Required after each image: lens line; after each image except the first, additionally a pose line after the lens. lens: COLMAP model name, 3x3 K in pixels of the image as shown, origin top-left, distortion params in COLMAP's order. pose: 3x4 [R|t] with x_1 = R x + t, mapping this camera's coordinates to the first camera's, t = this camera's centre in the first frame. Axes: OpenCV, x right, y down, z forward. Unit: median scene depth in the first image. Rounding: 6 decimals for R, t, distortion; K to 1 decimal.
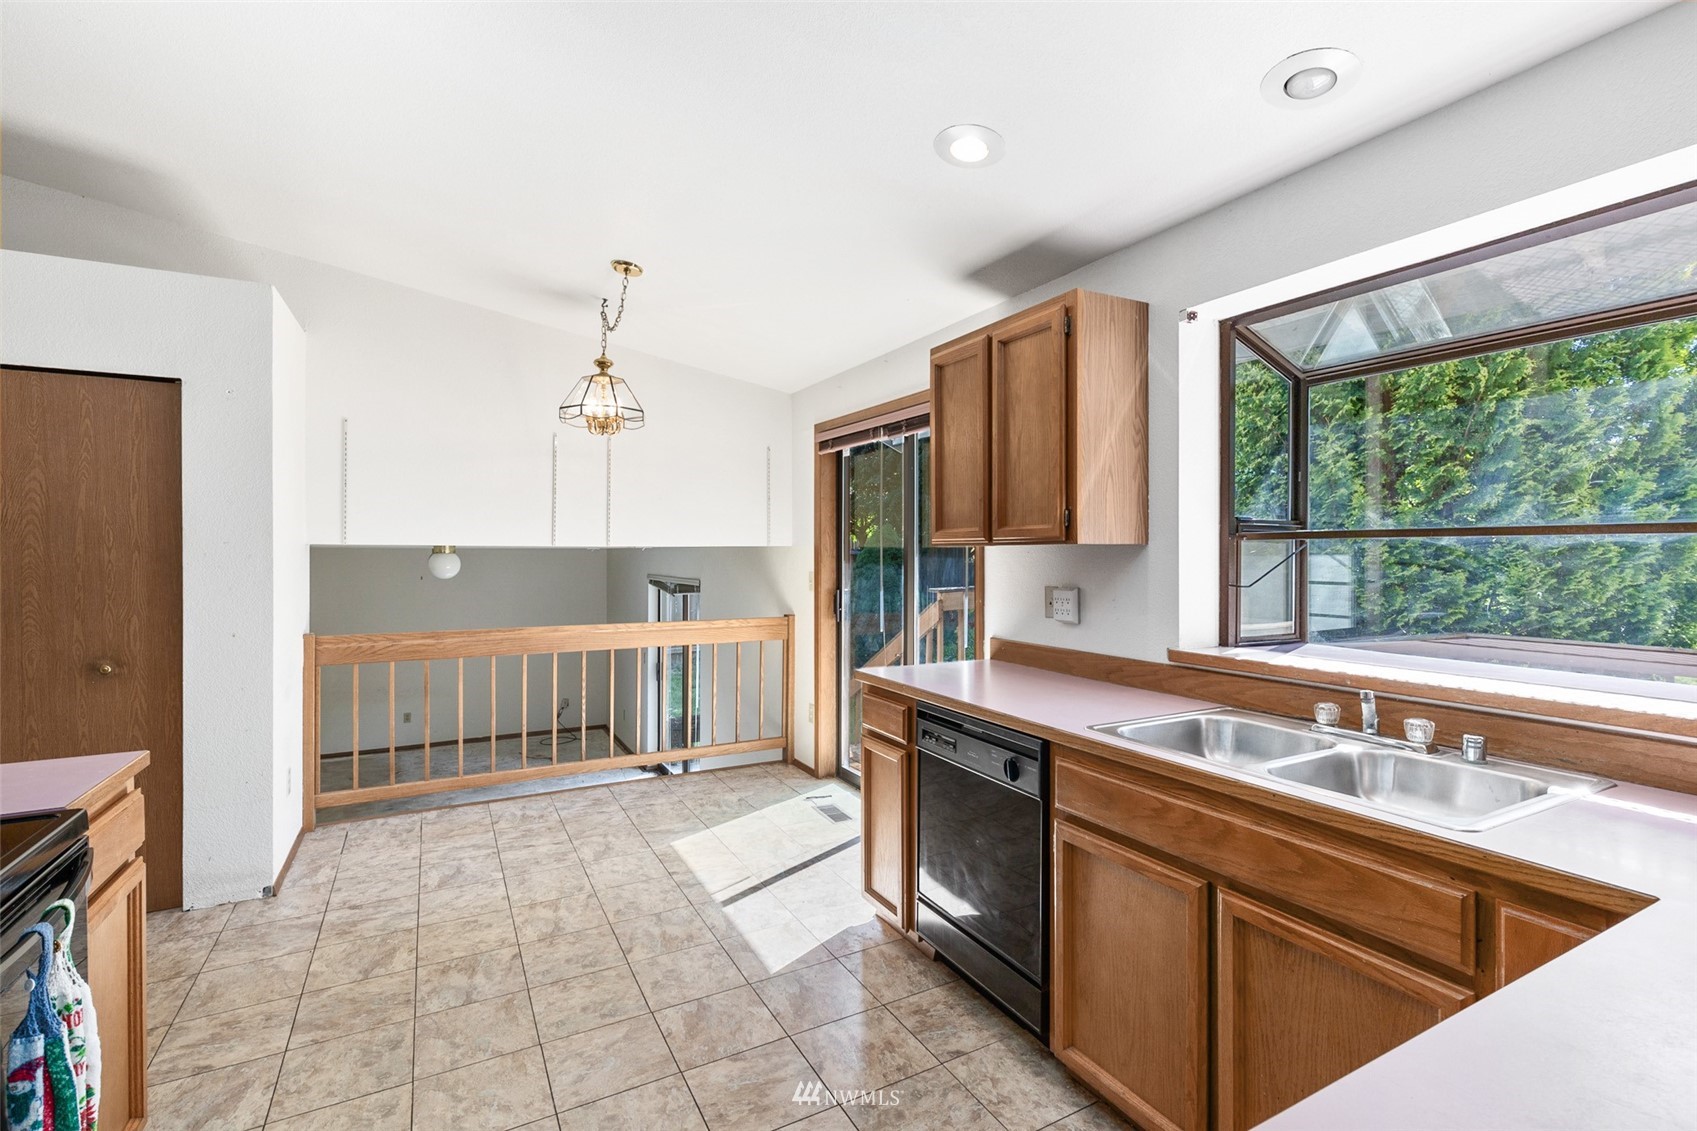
lens RADIAL K [[771.9, 0, 848.5], [0, 771.9, 565.5], [0, 0, 1]] dist [0.000253, -0.000037]
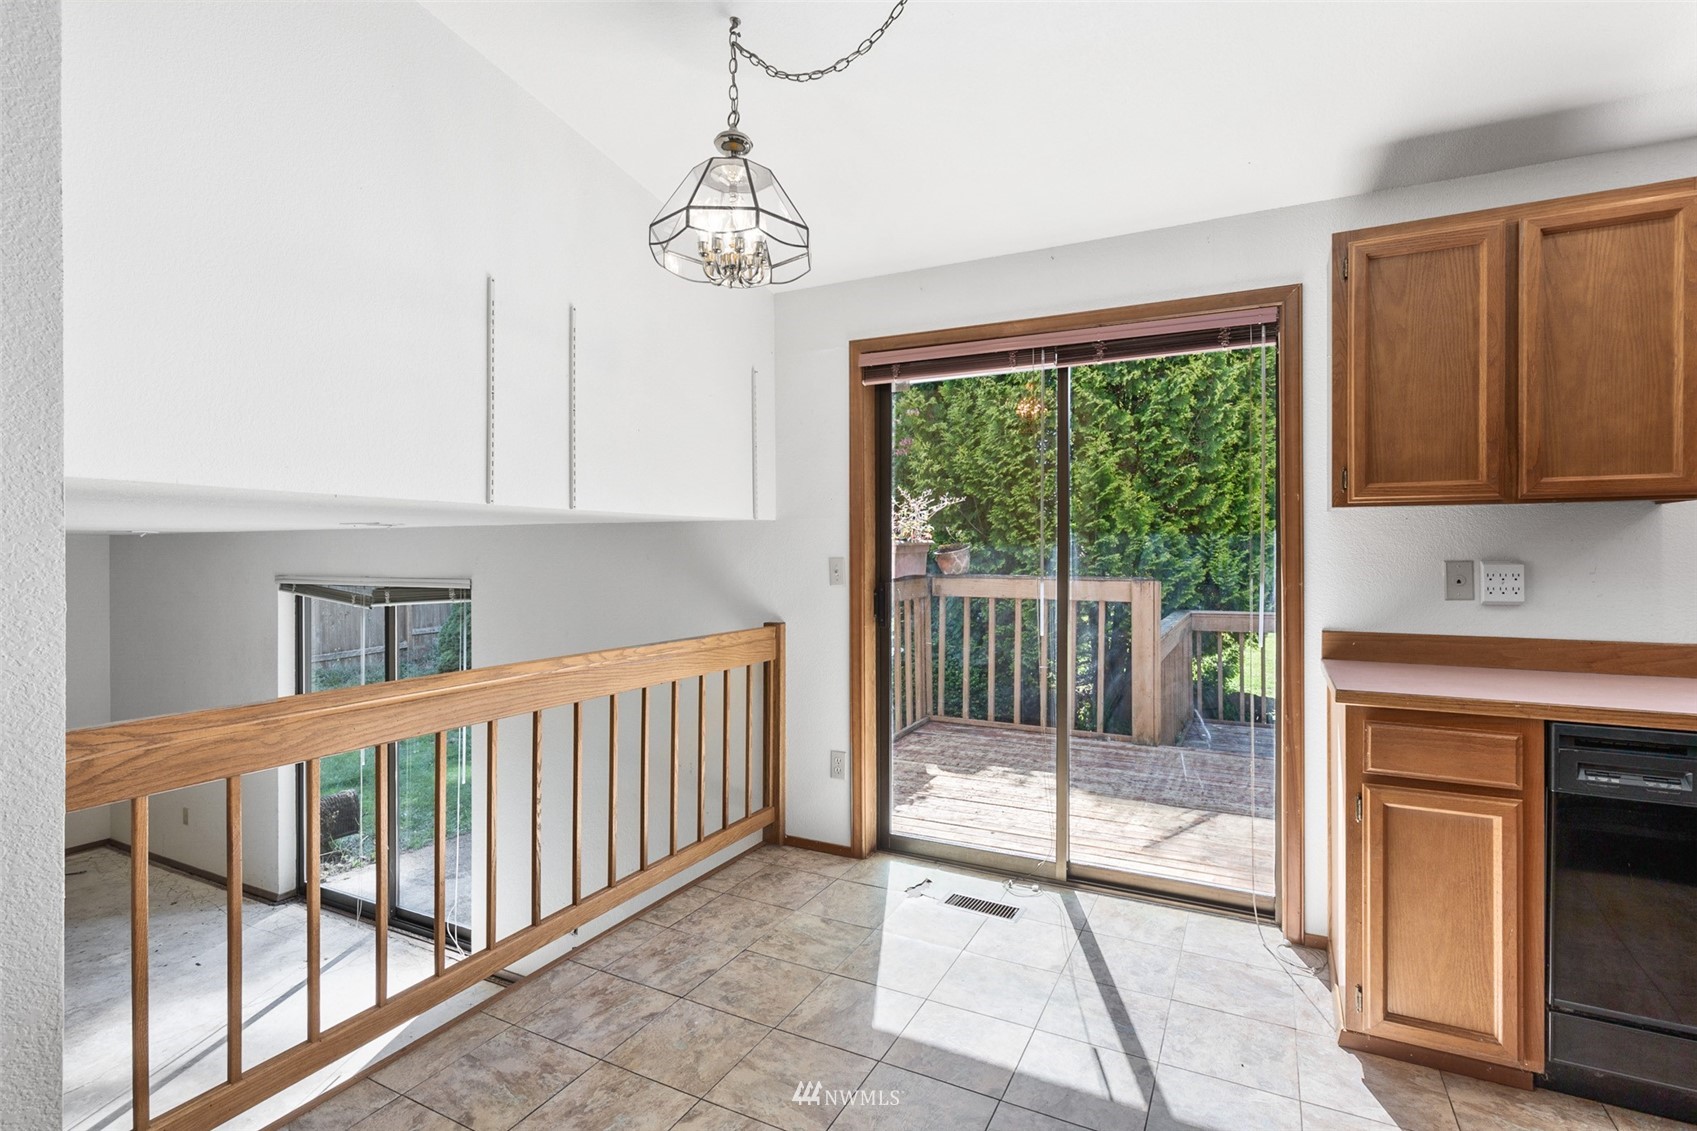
lens RADIAL K [[804.9, 0, 848.5], [0, 804.9, 565.5], [0, 0, 1]] dist [-0.000561, 0.000068]
pose [[0.822014, -0.010909, 0.569363, -0.507775], [0.011499, 0.999931, 0.002558, 0.015795], [-0.569351, 0.004444, 0.822083, 0.469186]]
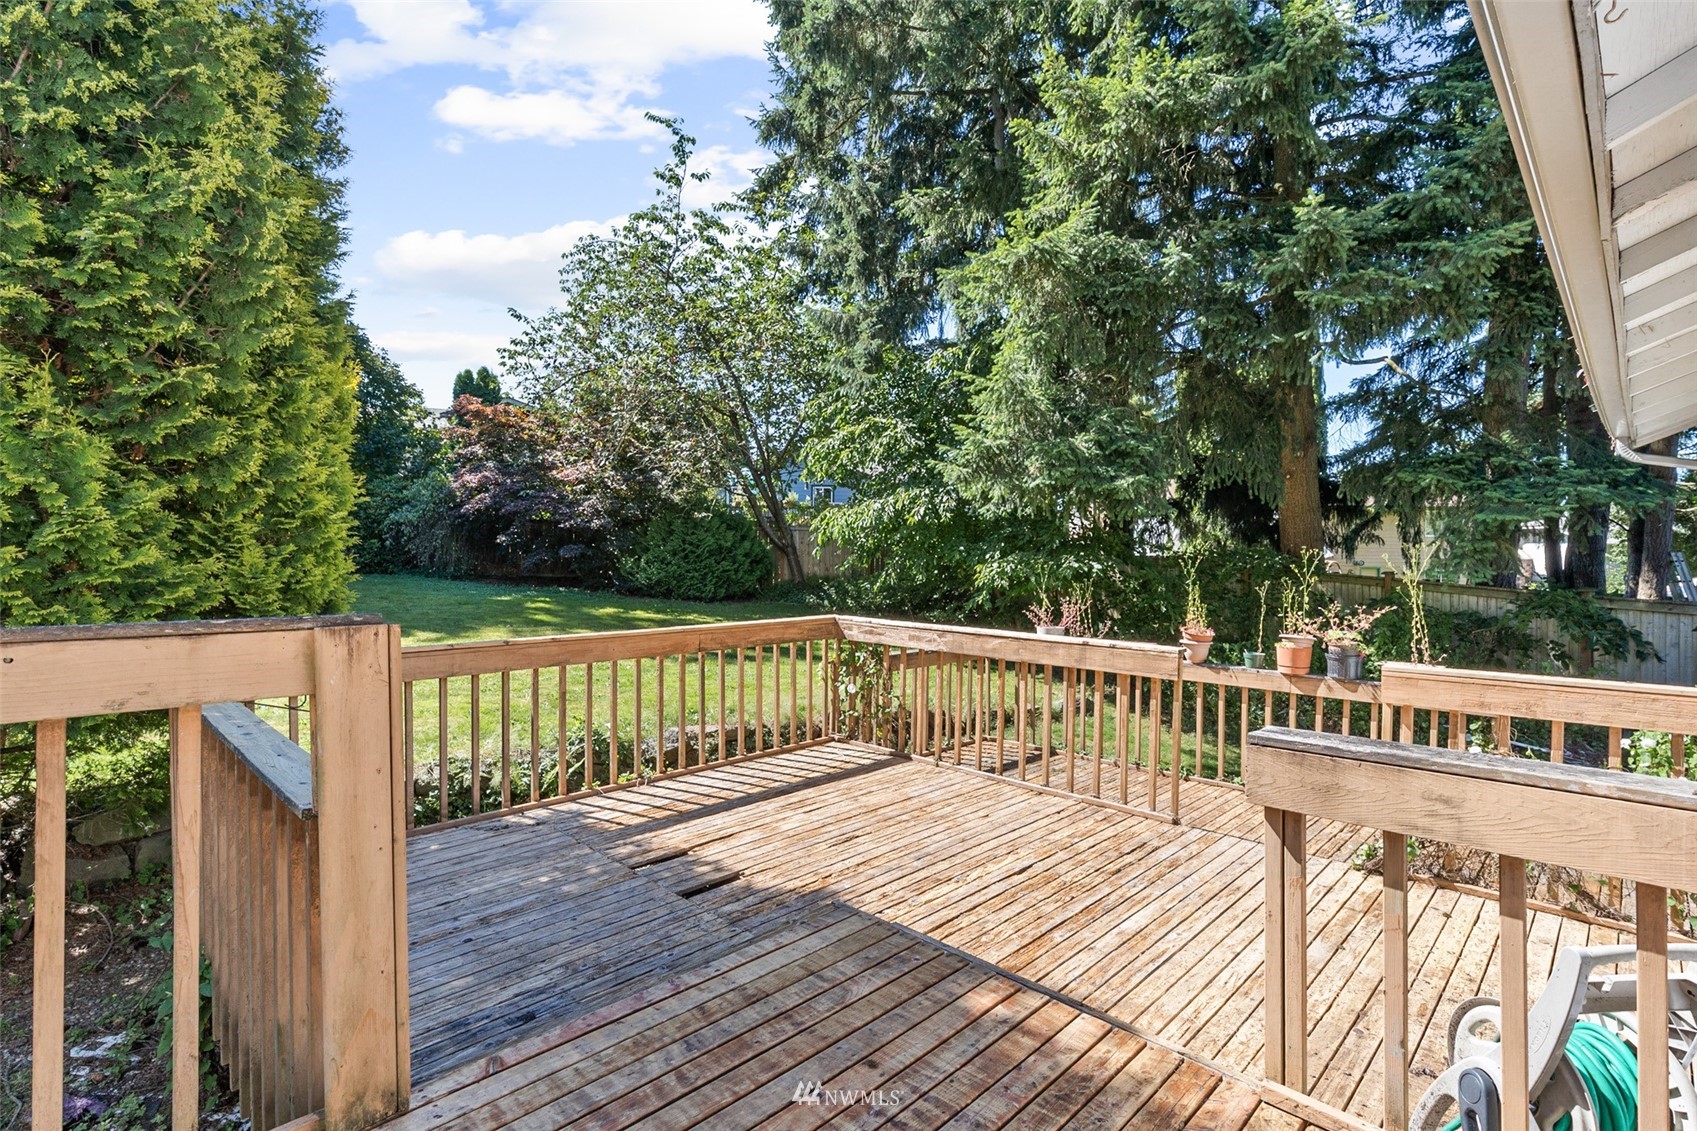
lens RADIAL K [[804.9, 0, 848.5], [0, 804.9, 565.5], [0, 0, 1]] dist [-0.000561, 0.000068]
pose [[-0.298667, -0.010629, 0.954298, 0.126491], [0.011270, 0.999829, 0.014664, 0.015291], [-0.954291, 0.015135, -0.298496, 1.130630]]
